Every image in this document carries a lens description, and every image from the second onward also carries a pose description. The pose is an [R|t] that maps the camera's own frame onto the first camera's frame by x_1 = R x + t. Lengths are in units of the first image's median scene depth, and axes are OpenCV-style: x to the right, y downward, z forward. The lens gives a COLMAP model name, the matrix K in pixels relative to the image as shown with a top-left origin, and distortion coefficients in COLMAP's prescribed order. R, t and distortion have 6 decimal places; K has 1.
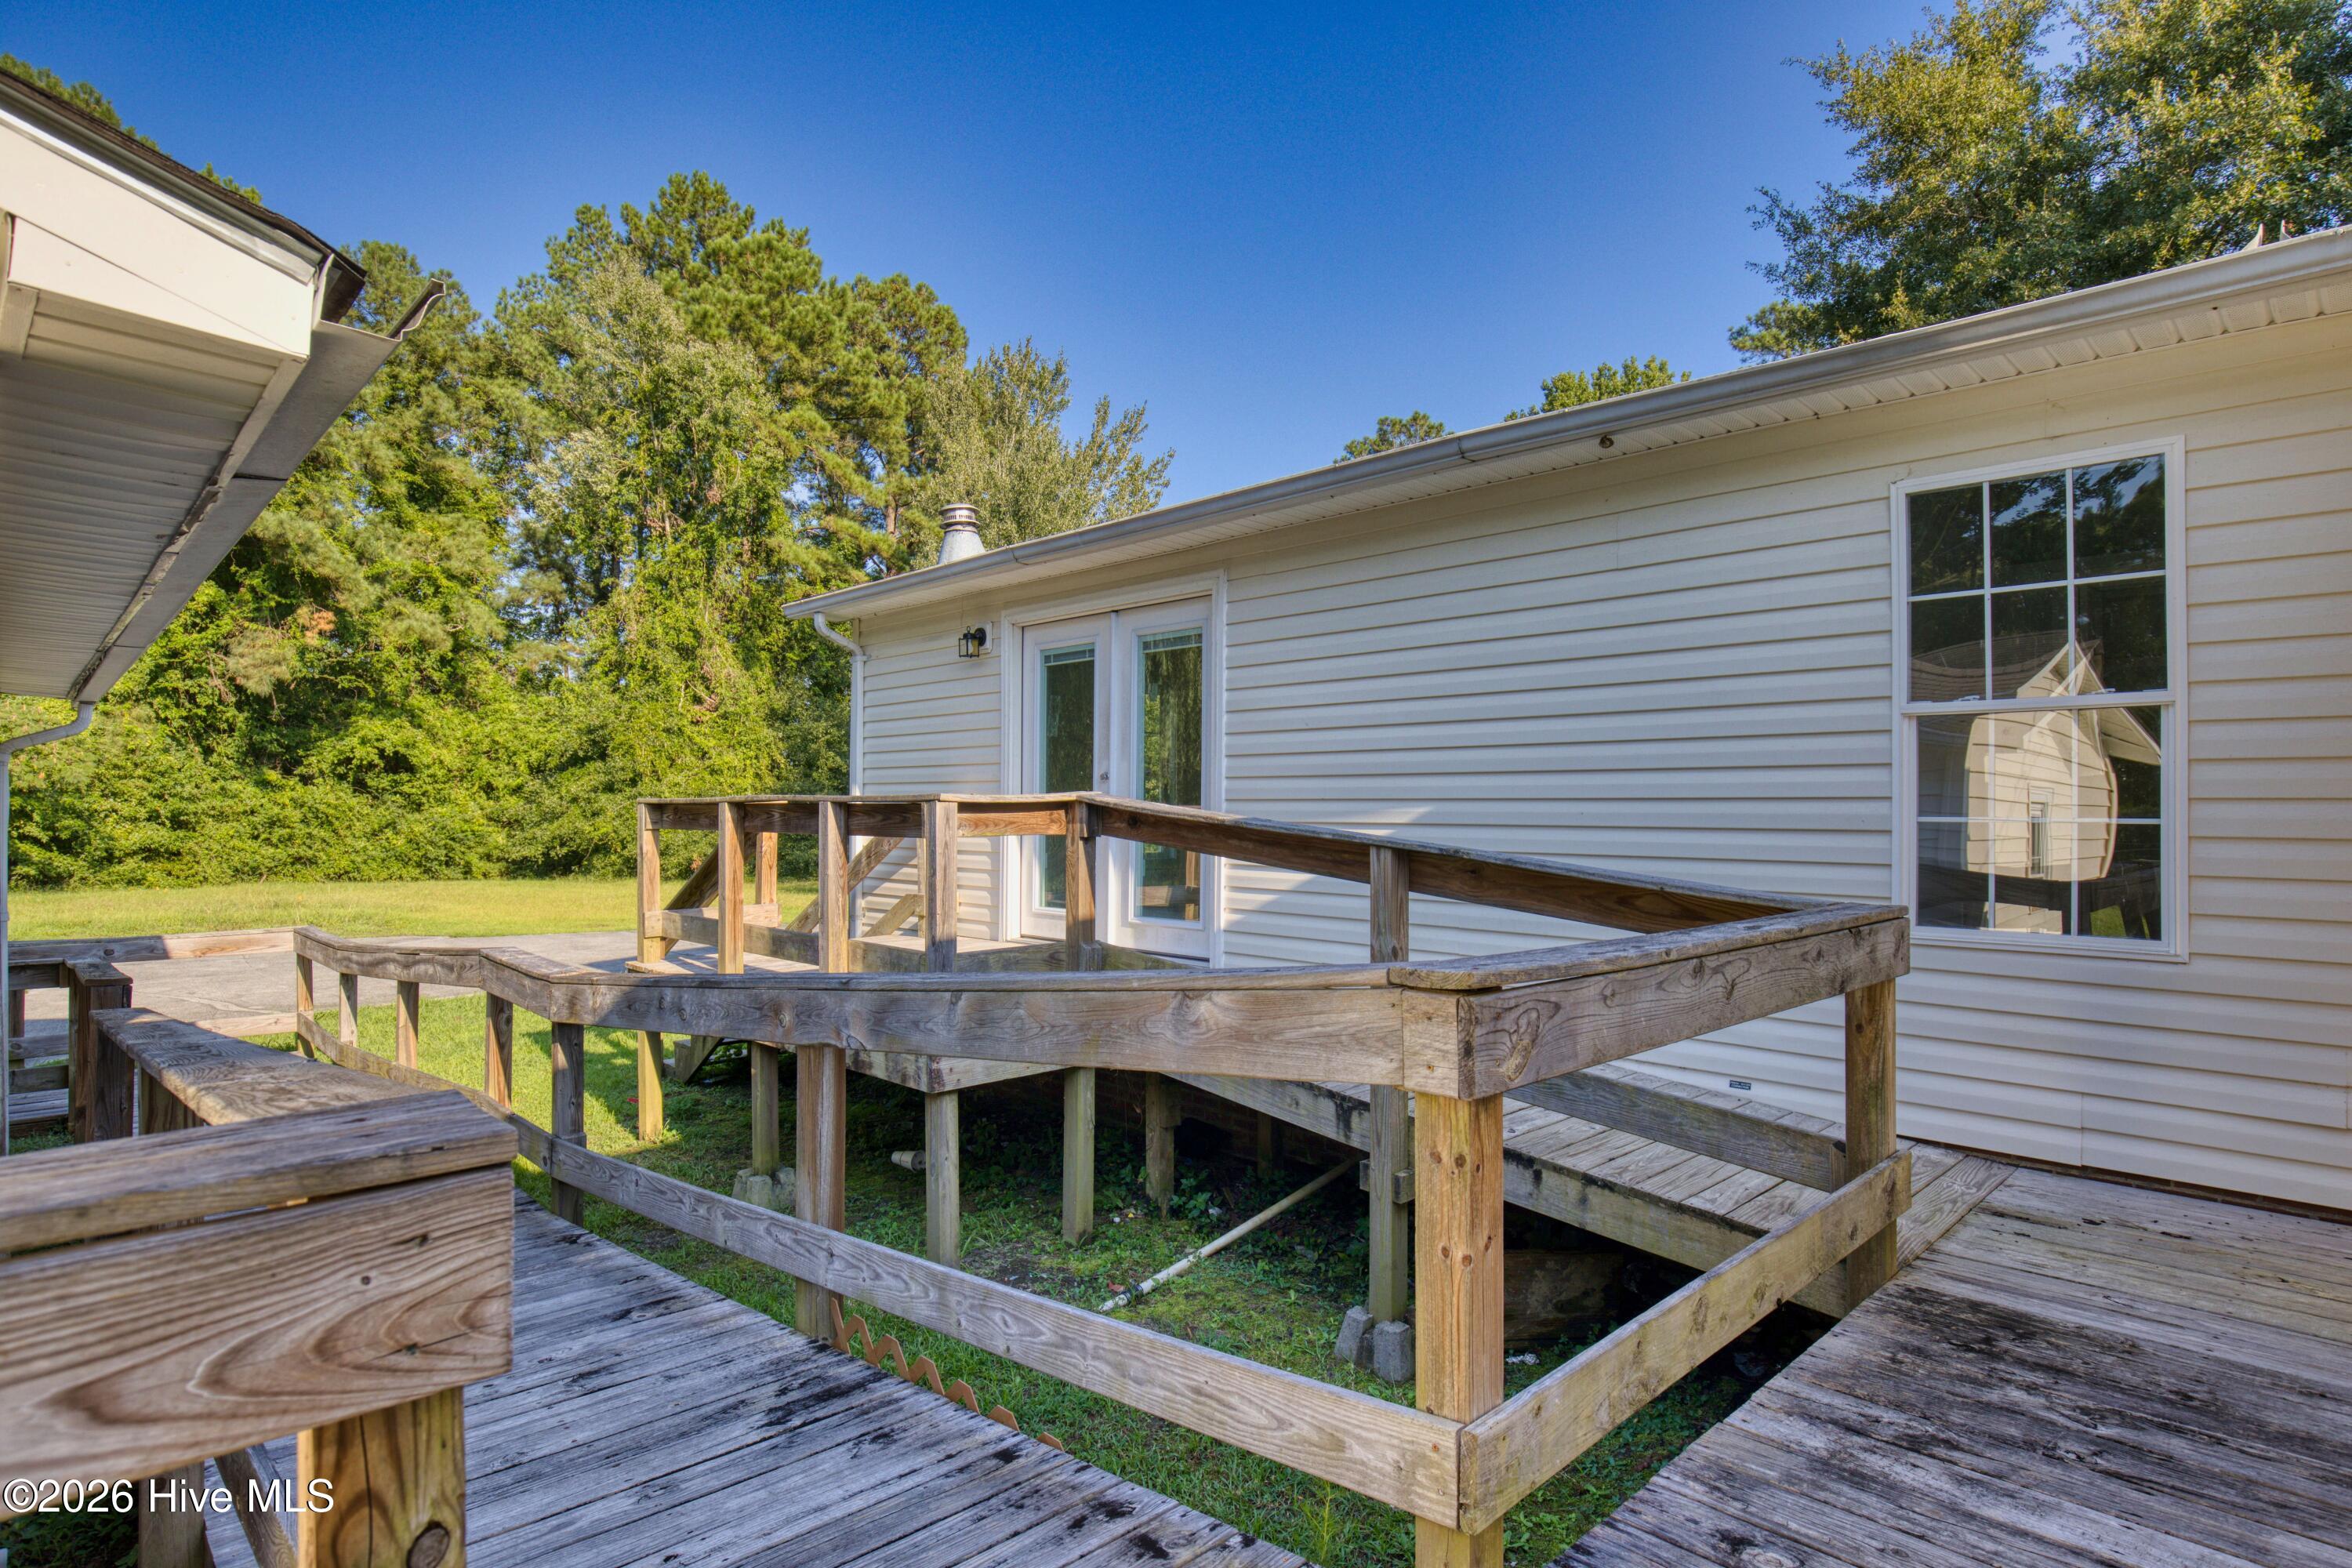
lens RADIAL K [[1232.5, 0, 1182.9], [0, 1232.5, 781.3], [0, 0, 1]] dist [-0.027887, 0.009029]
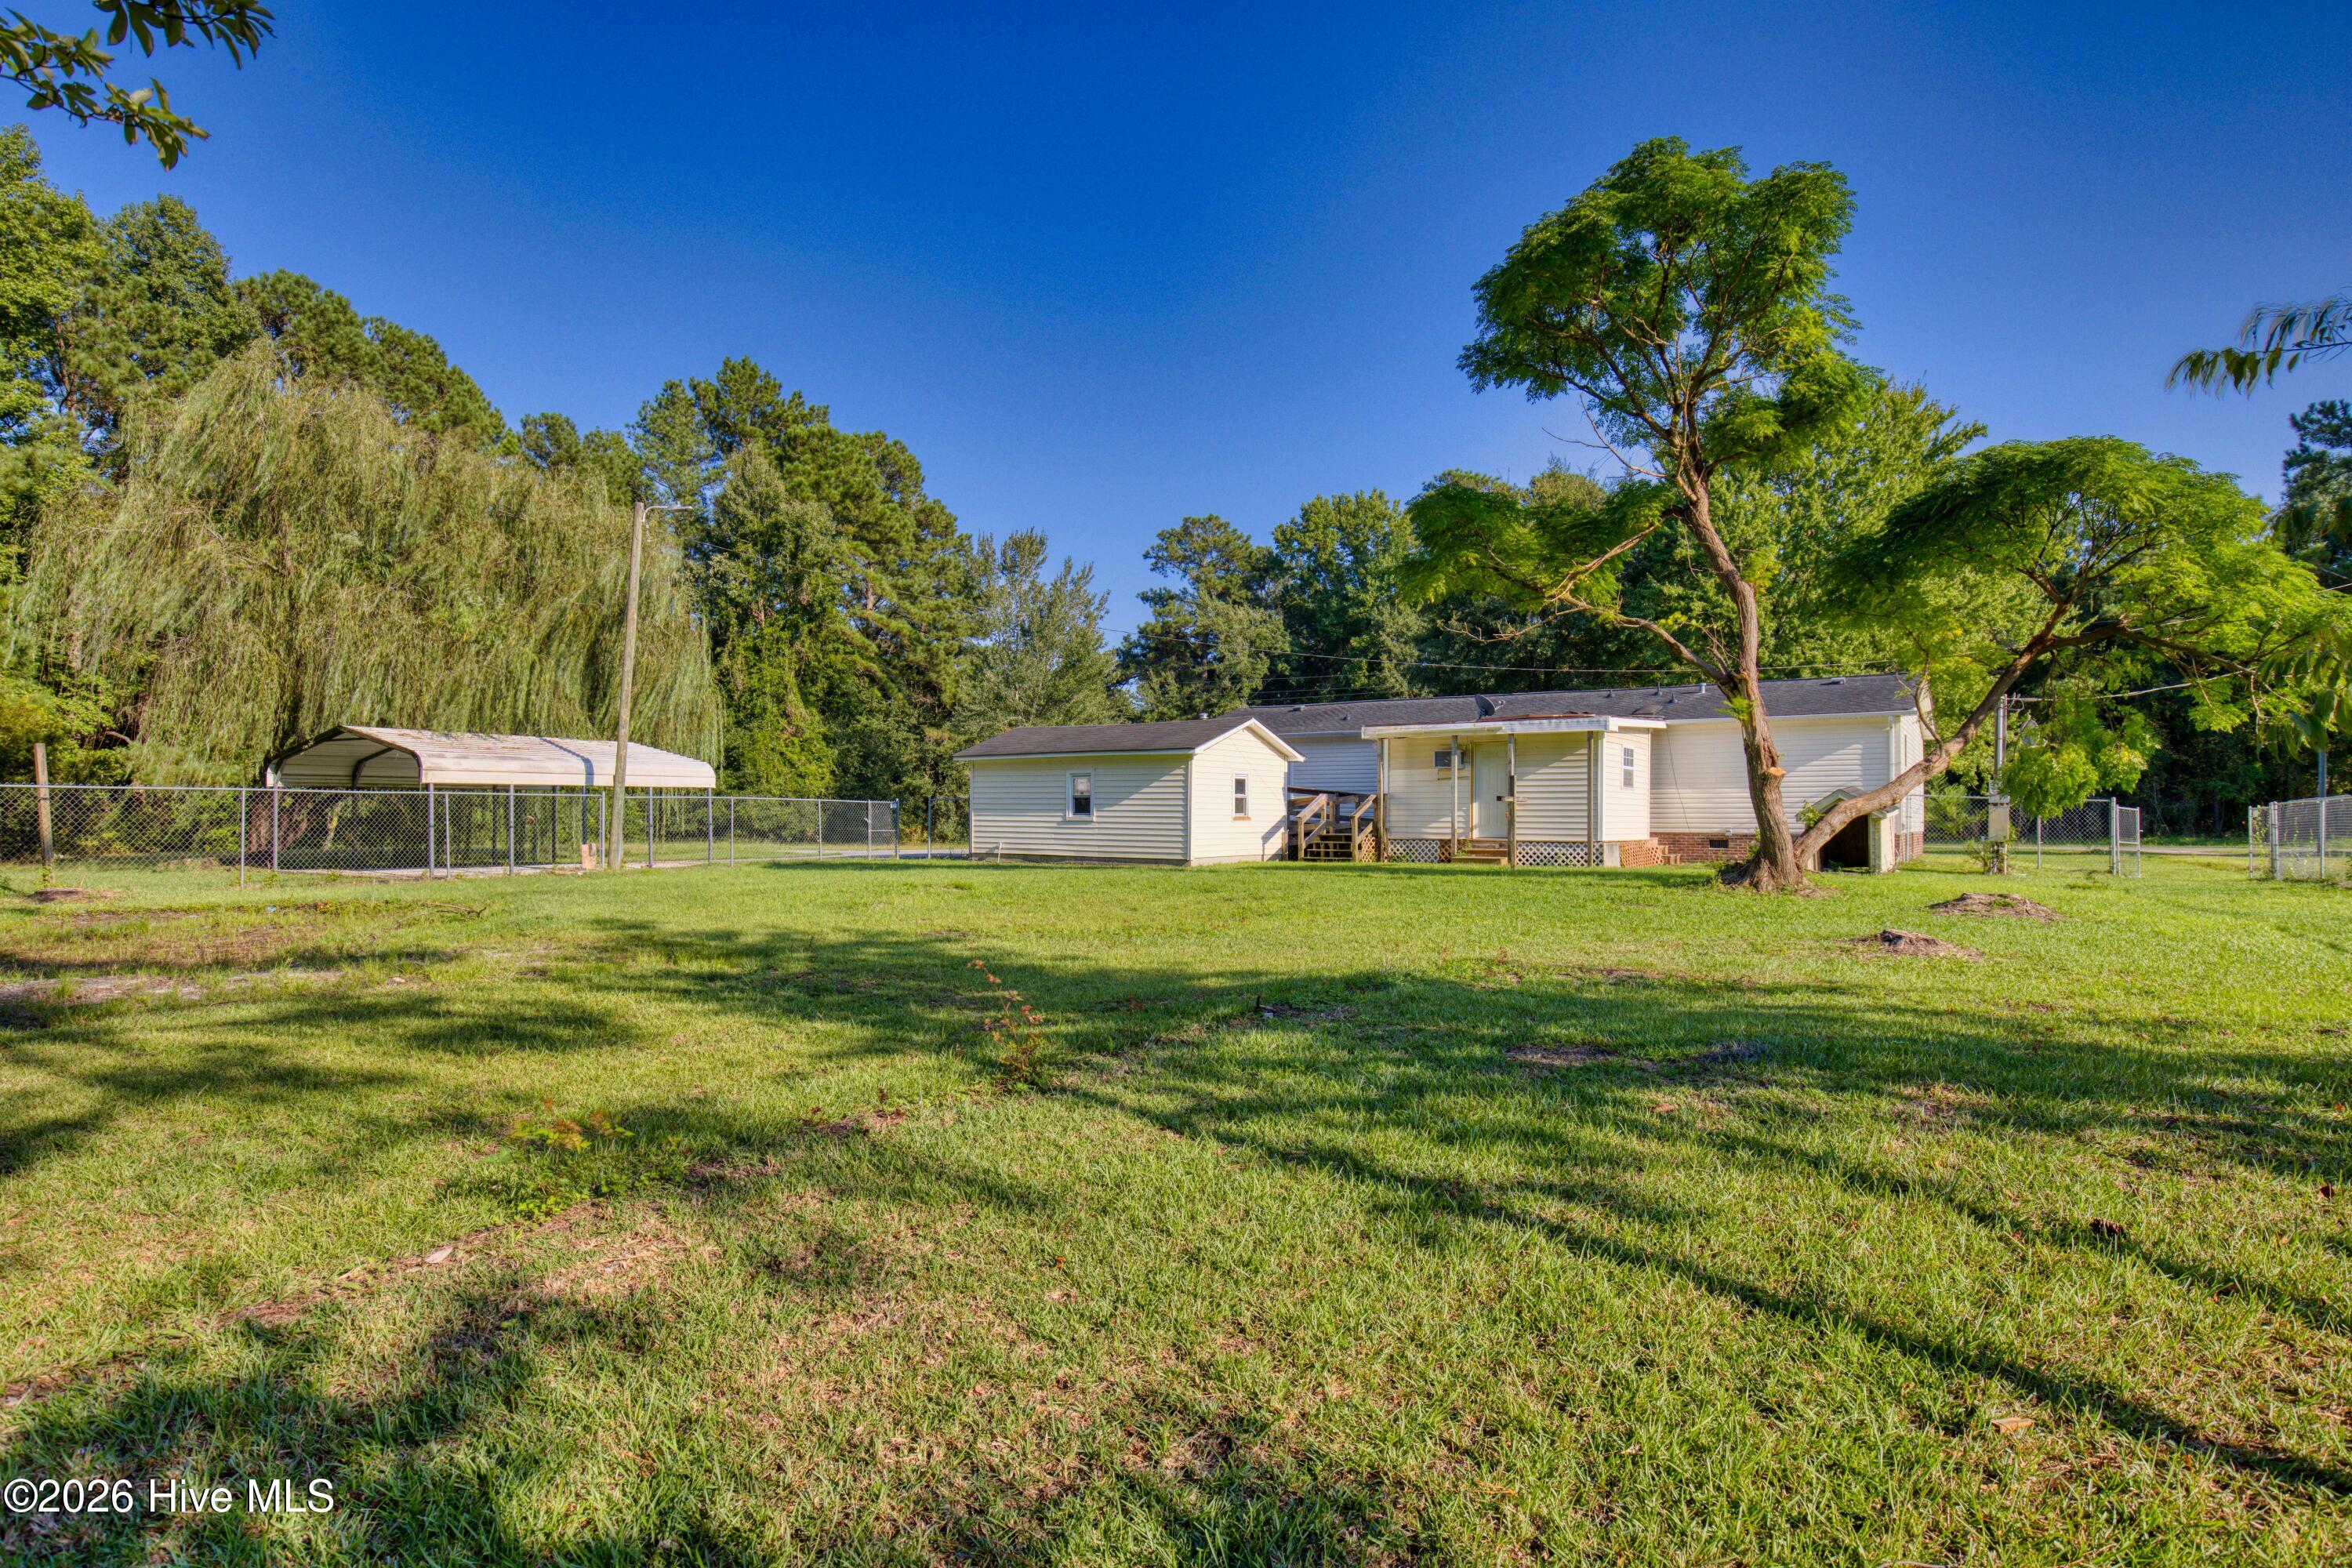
lens RADIAL K [[1232.5, 0, 1175.0], [0, 1232.5, 796.8], [0, 0, 1]] dist [-0.027887, 0.009029]
pose [[0.979017, -0.001169, 0.203775, -0.240023], [-0.001271, 0.999929, 0.011842, -0.000495], [-0.203775, -0.011853, 0.978946, -0.633863]]
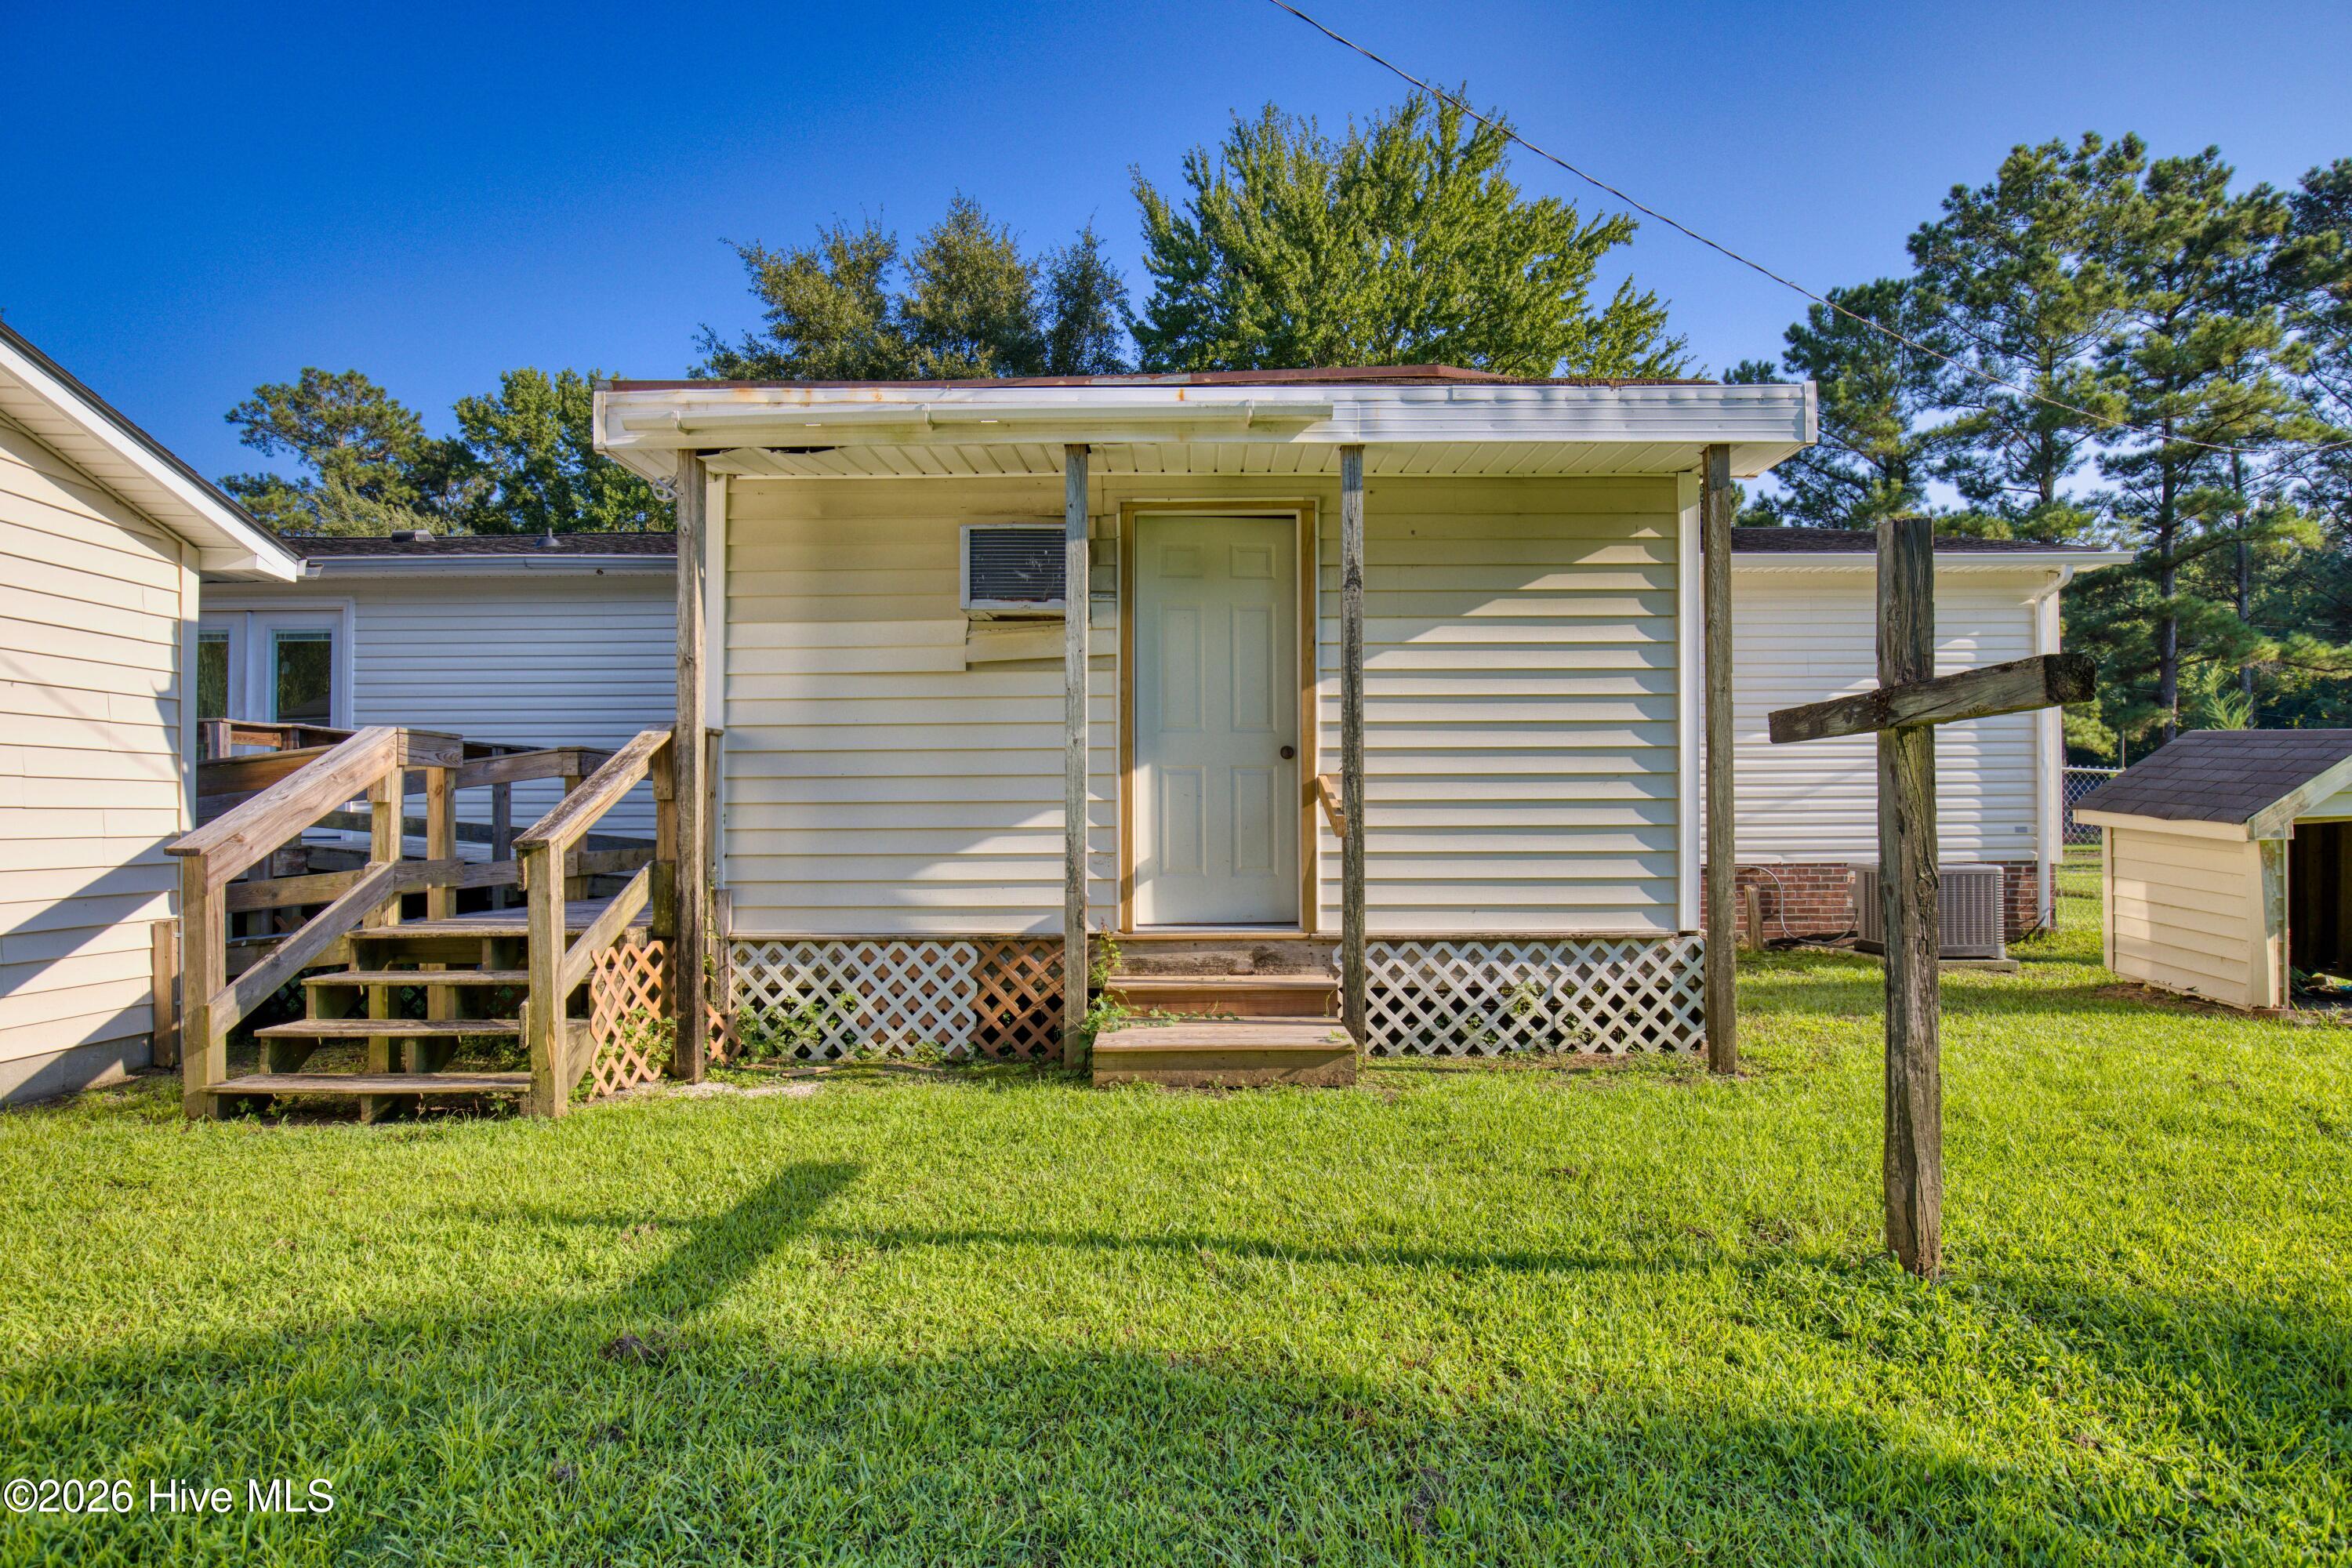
lens RADIAL K [[1232.5, 0, 1183.0], [0, 1232.5, 784.5], [0, 0, 1]] dist [-0.027887, 0.009029]
pose [[0.693749, 0.006165, 0.720190, -0.059031], [-0.007109, 0.999973, -0.001712, 0.011726], [-0.720182, -0.003932, 0.693774, -0.147493]]
